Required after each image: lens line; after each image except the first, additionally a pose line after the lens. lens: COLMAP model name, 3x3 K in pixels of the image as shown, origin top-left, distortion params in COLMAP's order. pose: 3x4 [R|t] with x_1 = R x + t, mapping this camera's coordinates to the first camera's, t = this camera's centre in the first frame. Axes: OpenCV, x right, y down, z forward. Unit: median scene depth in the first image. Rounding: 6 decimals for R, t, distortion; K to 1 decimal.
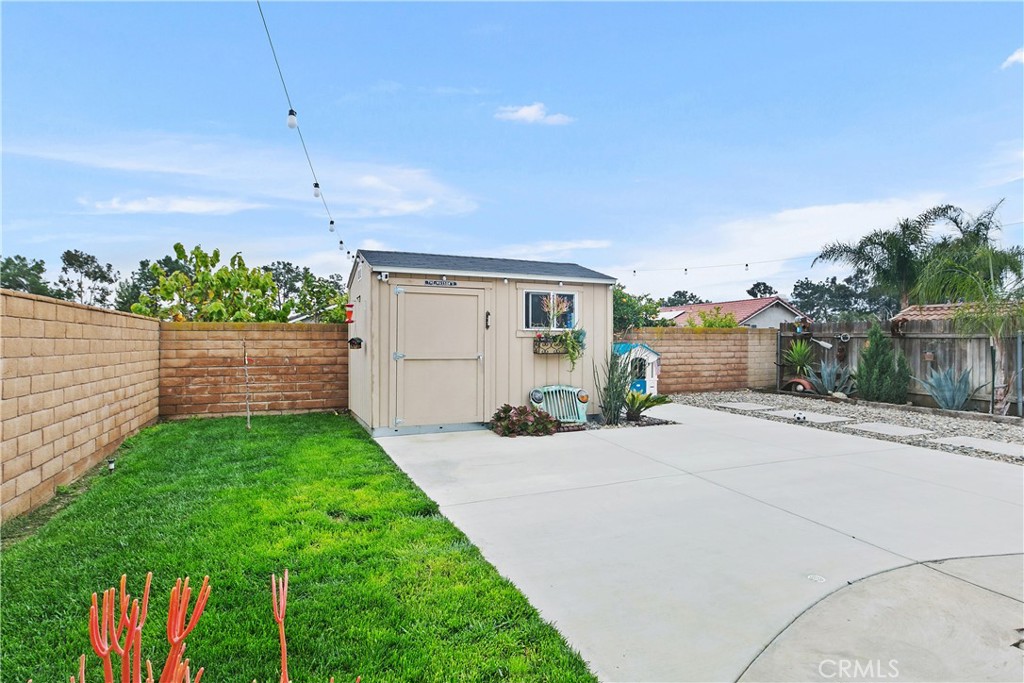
lens RADIAL K [[526.1, 0, 509.5], [0, 526.1, 343.1], [0, 0, 1]] dist [-0.003710, -0.000653]
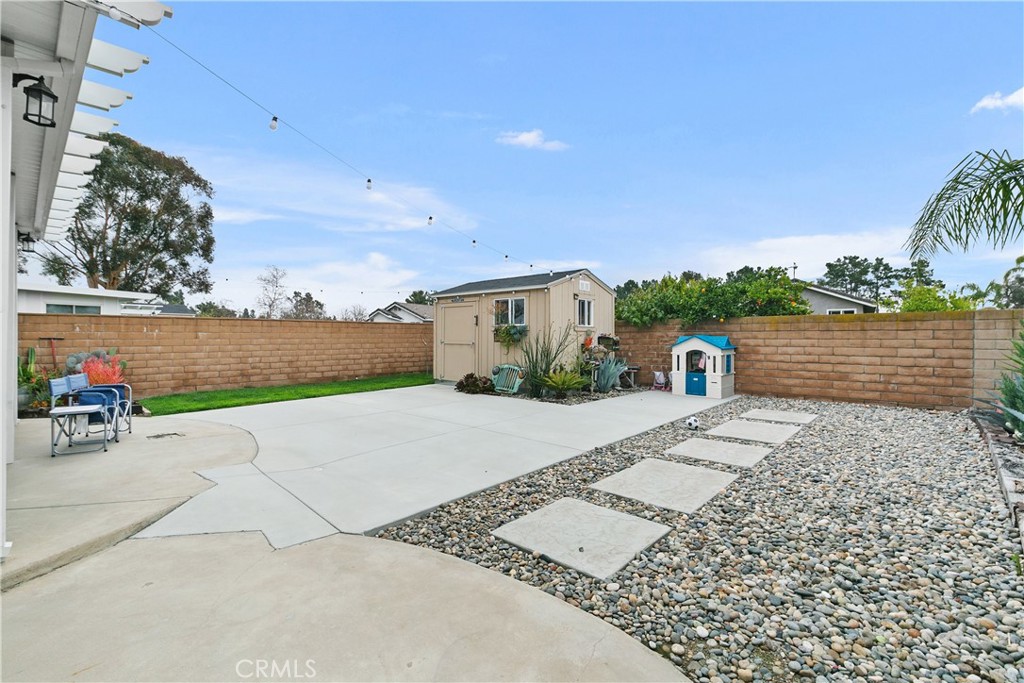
lens RADIAL K [[462.0, 0, 517.5], [0, 462.0, 337.8], [0, 0, 1]] dist [0.011912, -0.004815]
pose [[0.414959, 0.004317, -0.909830, 1.068597], [-0.002268, 0.999991, 0.003711, 0.003070], [0.909837, 0.000524, 0.414965, 0.431521]]
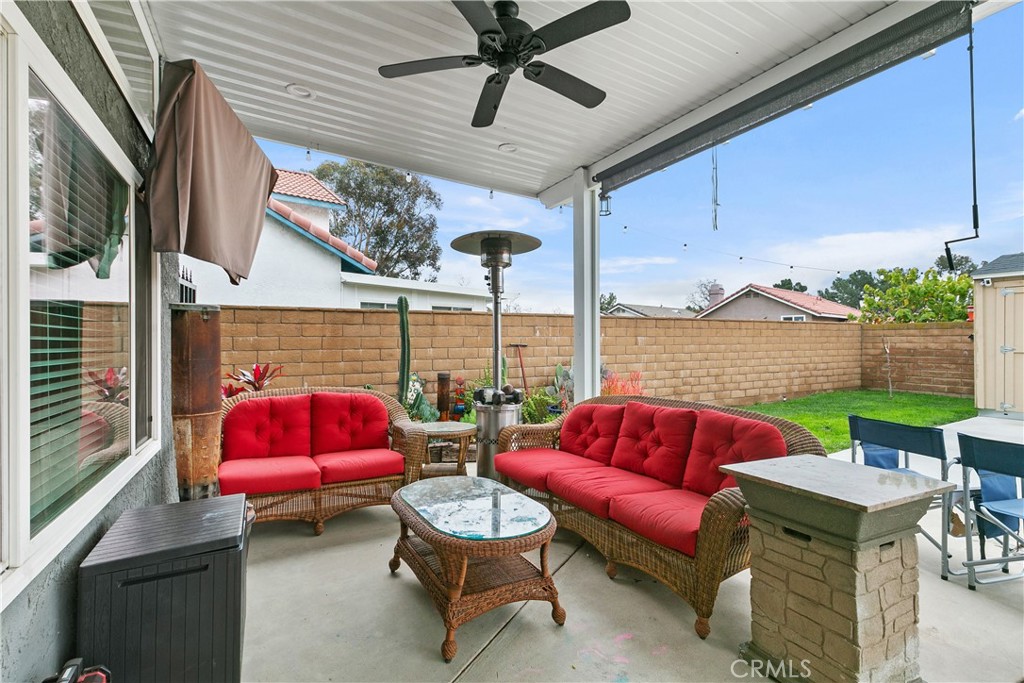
lens RADIAL K [[462.0, 0, 511.9], [0, 462.0, 343.0], [0, 0, 1]] dist [0.011912, -0.004815]
pose [[0.103428, 0.007120, -0.994611, 0.526646], [0.001964, 0.999971, 0.007363, 0.000761], [0.994635, -0.002715, 0.103411, -0.136889]]
